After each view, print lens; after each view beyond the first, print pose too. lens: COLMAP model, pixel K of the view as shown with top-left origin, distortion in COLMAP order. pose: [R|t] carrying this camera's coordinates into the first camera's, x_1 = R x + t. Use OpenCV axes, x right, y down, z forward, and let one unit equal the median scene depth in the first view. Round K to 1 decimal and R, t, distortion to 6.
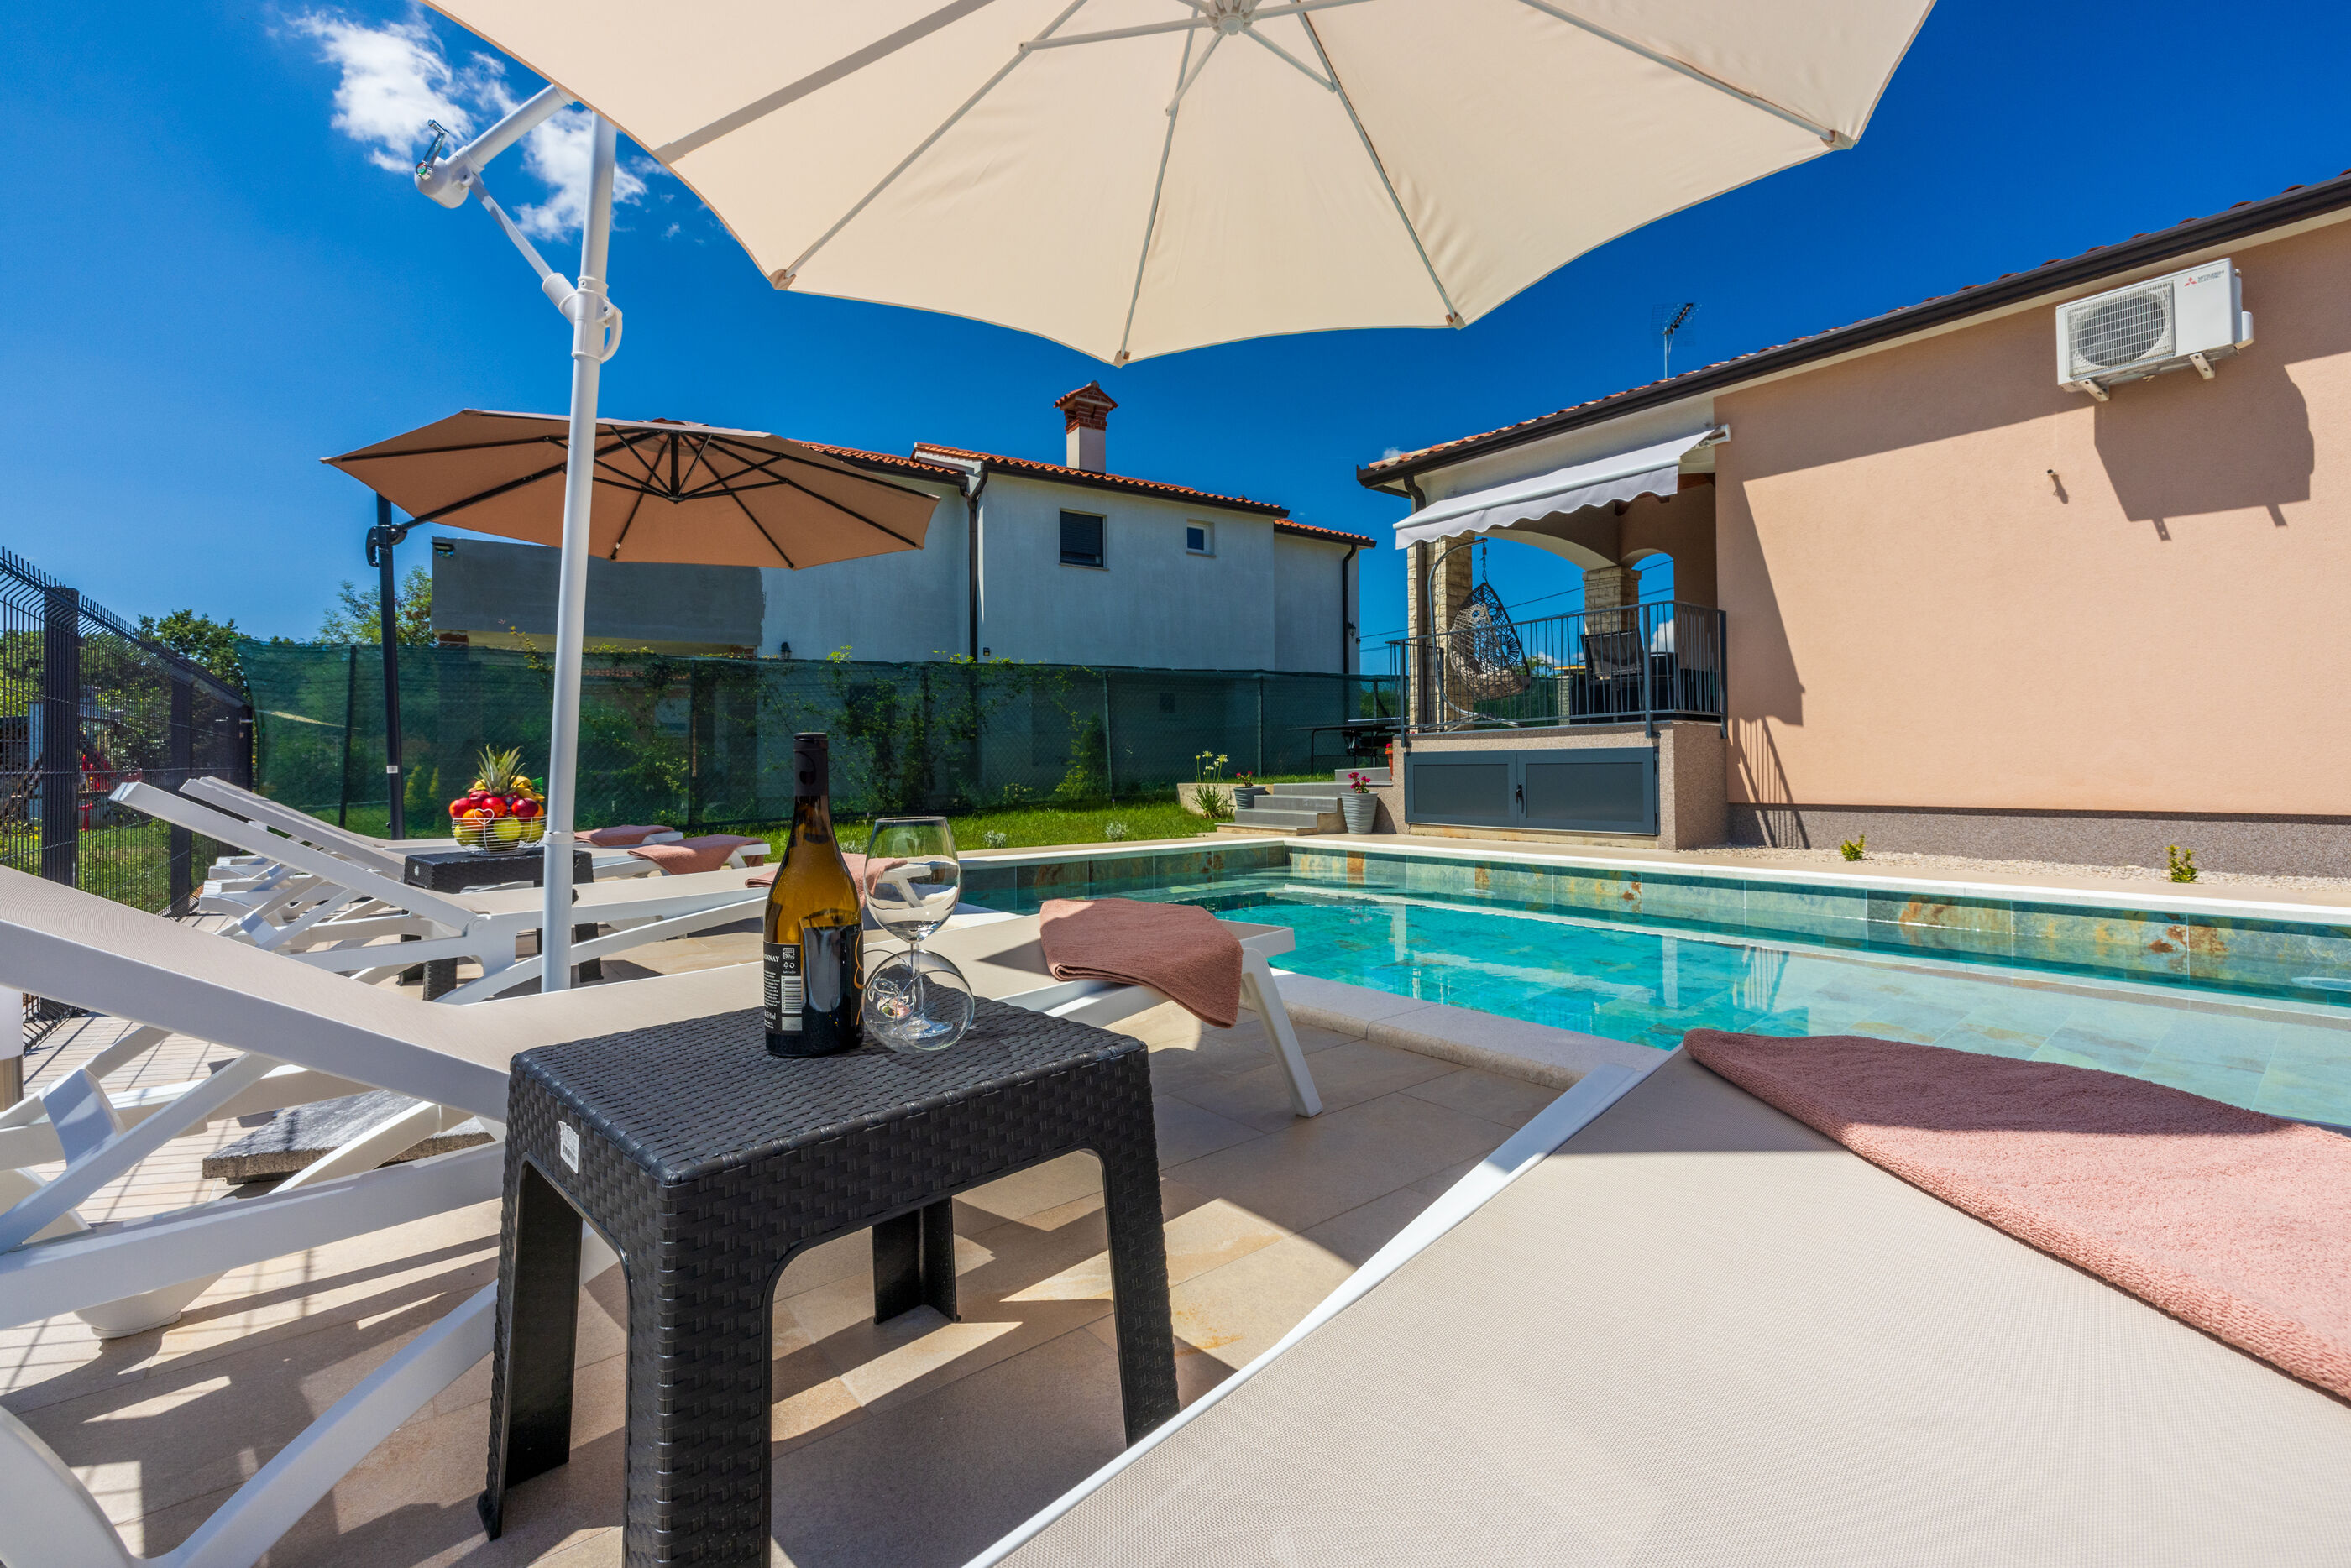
lens RADIAL K [[1011.2, 0, 1183.9], [0, 1011.2, 757.1], [0, 0, 1]] dist [0.000801, 0.000132]
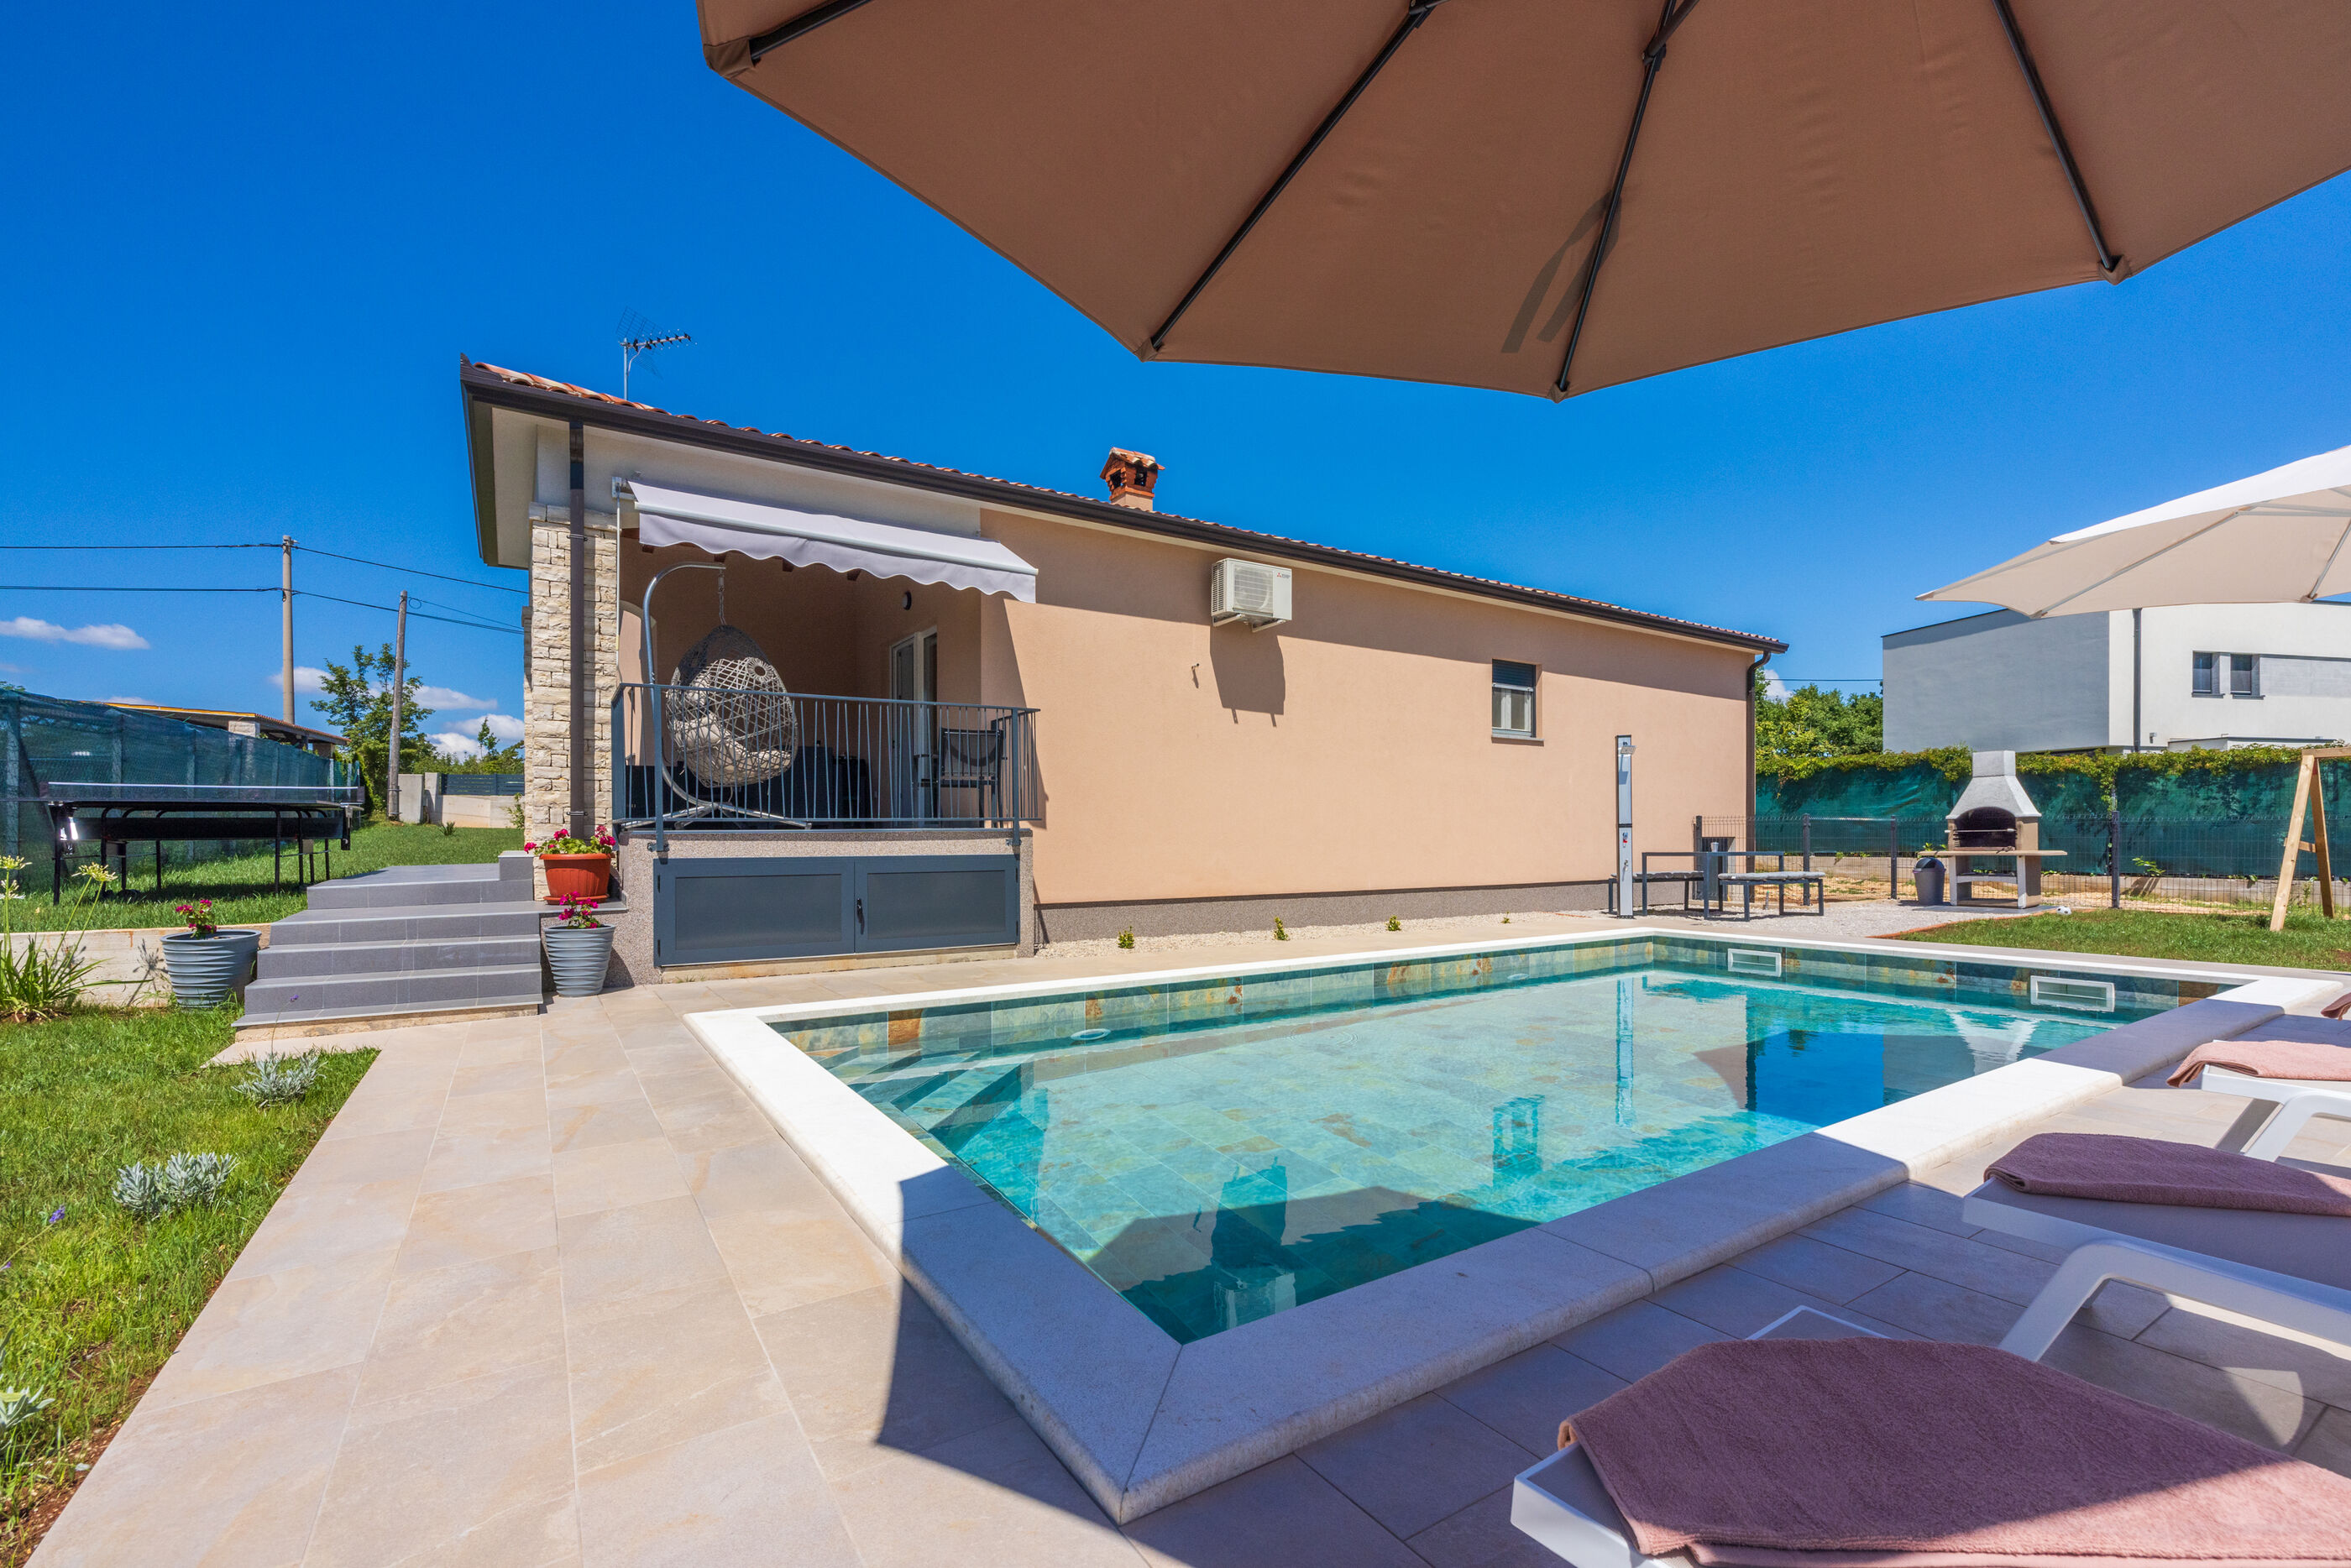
lens RADIAL K [[1014.9, 0, 1186.0], [0, 1014.9, 841.8], [0, 0, 1]] dist [0.002535, 0.000435]
pose [[0.096065, 0.002713, 0.995371, -0.469192], [-0.008651, 0.999961, -0.001891, -0.020225], [-0.995337, -0.008429, 0.096085, 0.699119]]
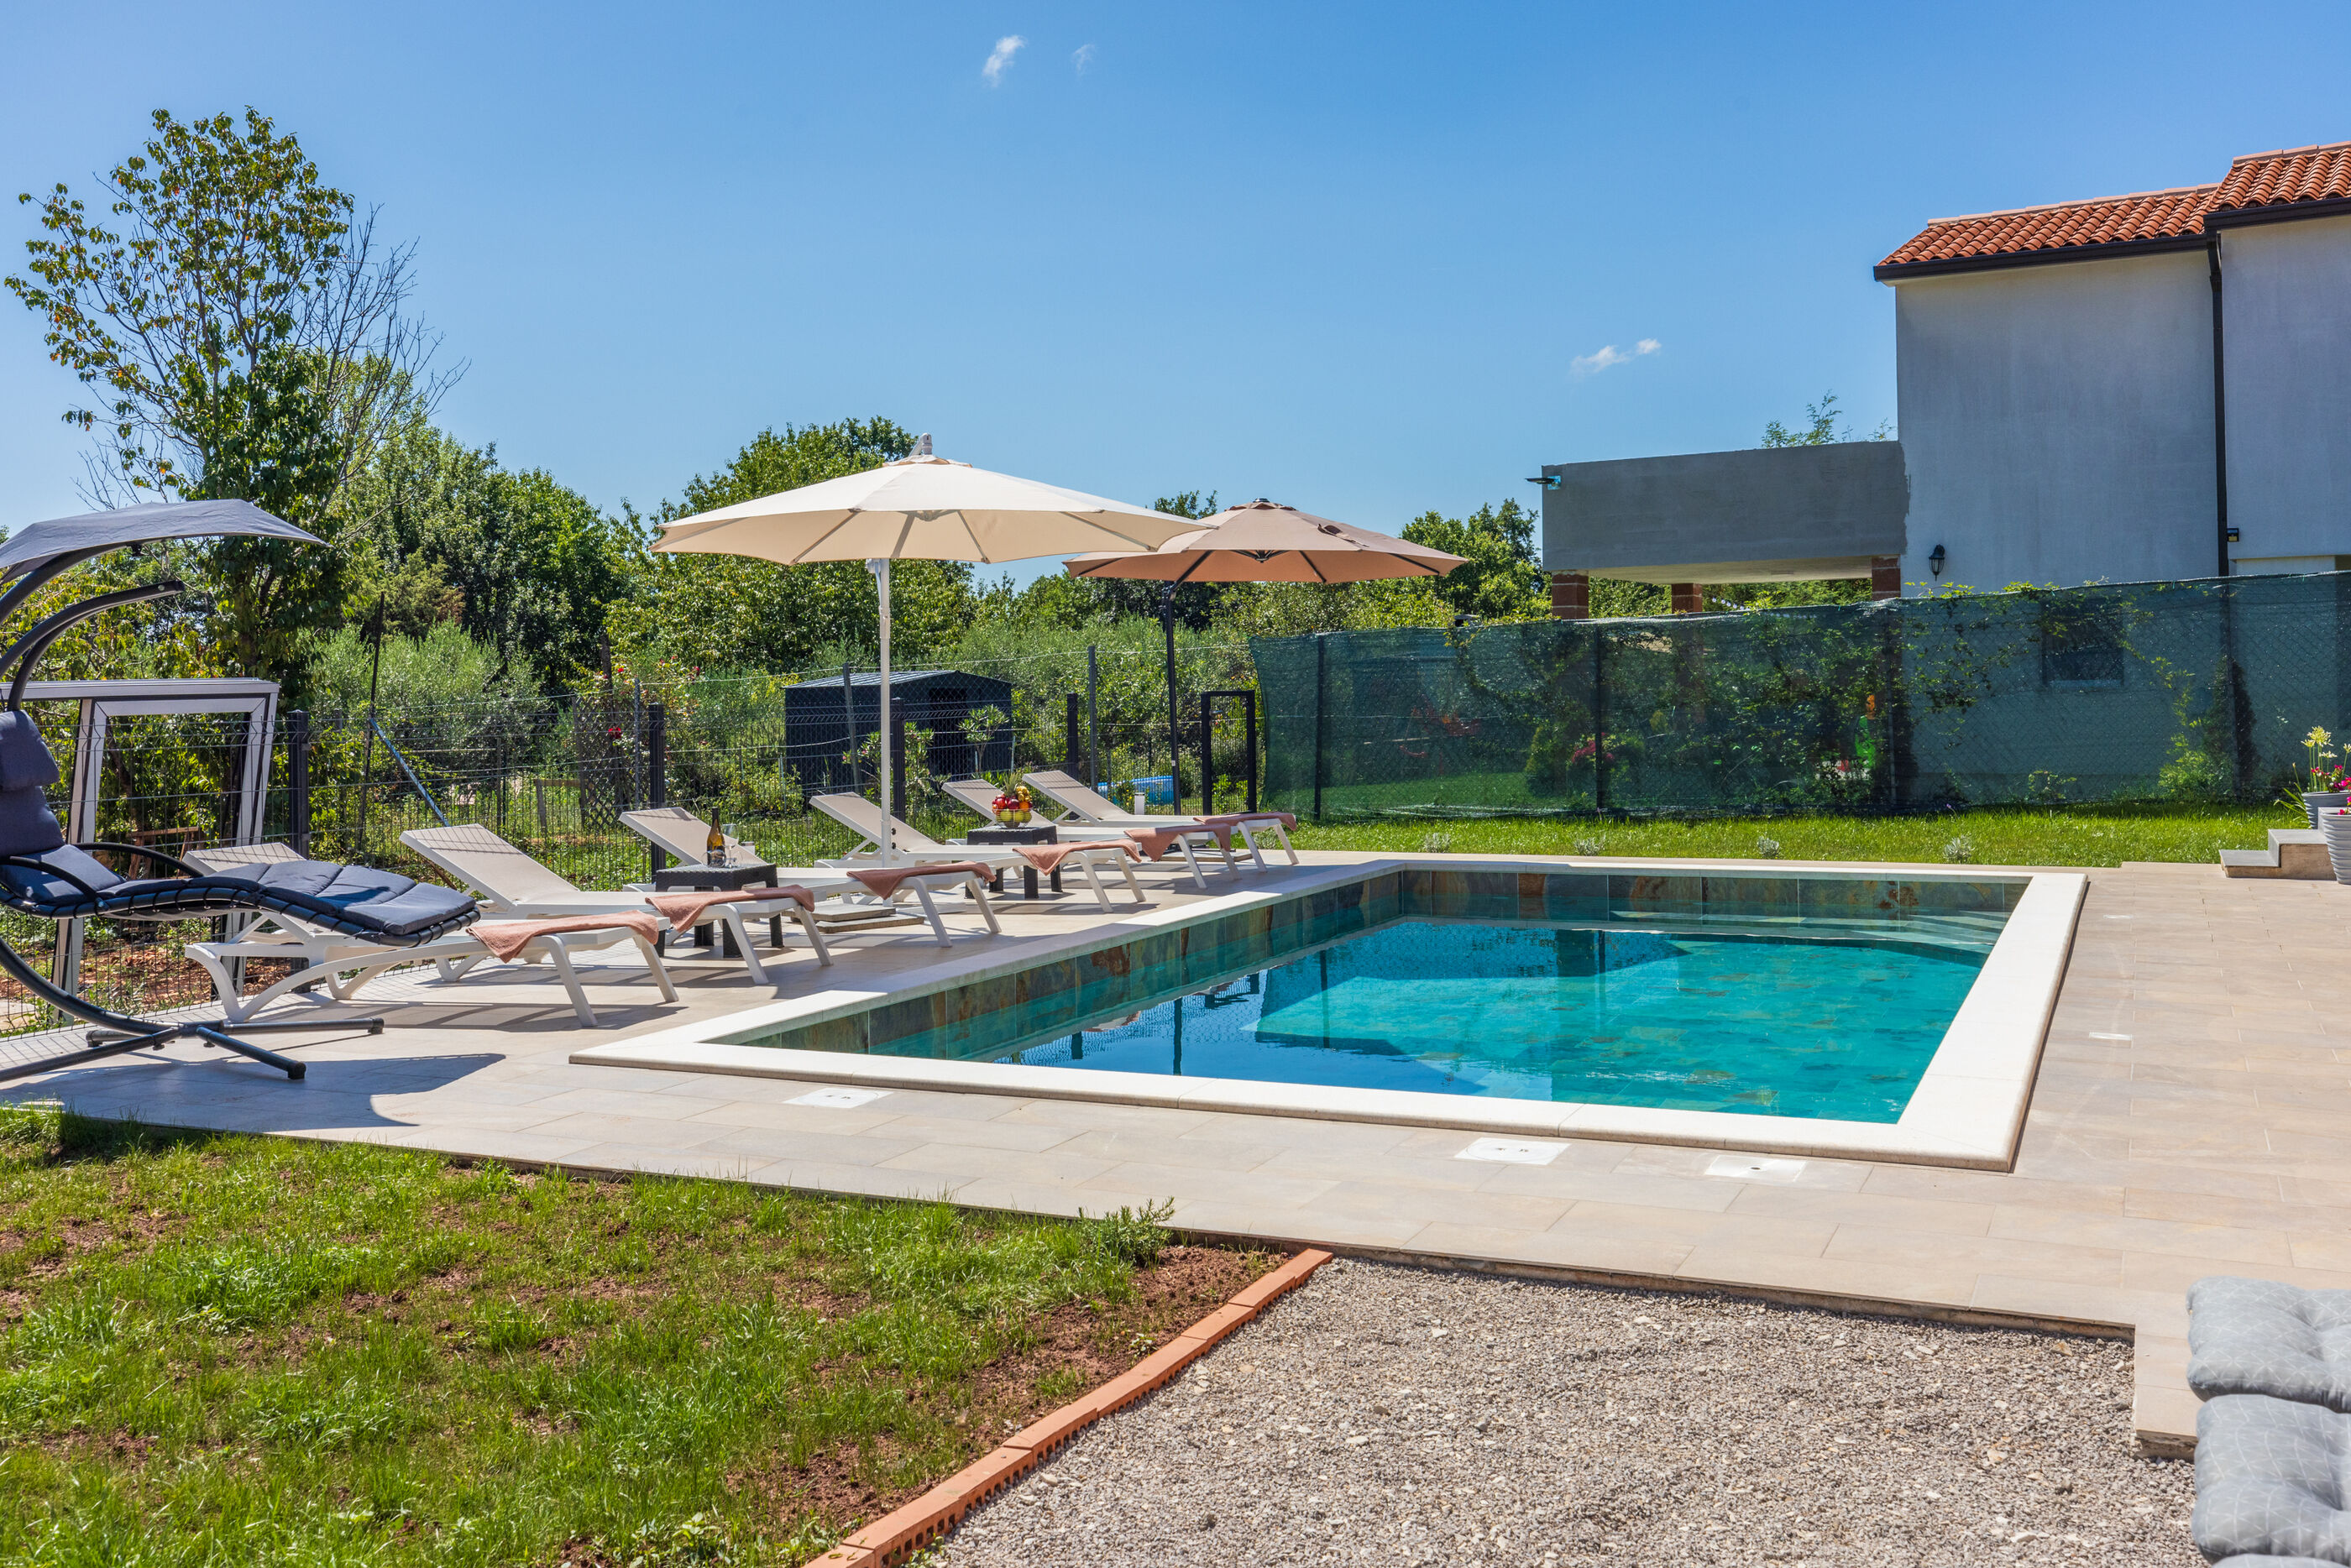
lens RADIAL K [[2187.8, 0, 1184.0], [0, 2187.8, 663.5], [0, 0, 1]] dist [-0.002941, 0.008648]
pose [[0.449874, -0.007501, -0.893060, 1.202017], [0.020992, 0.999777, 0.002177, -0.082957], [0.892845, -0.019726, 0.449931, -0.215747]]
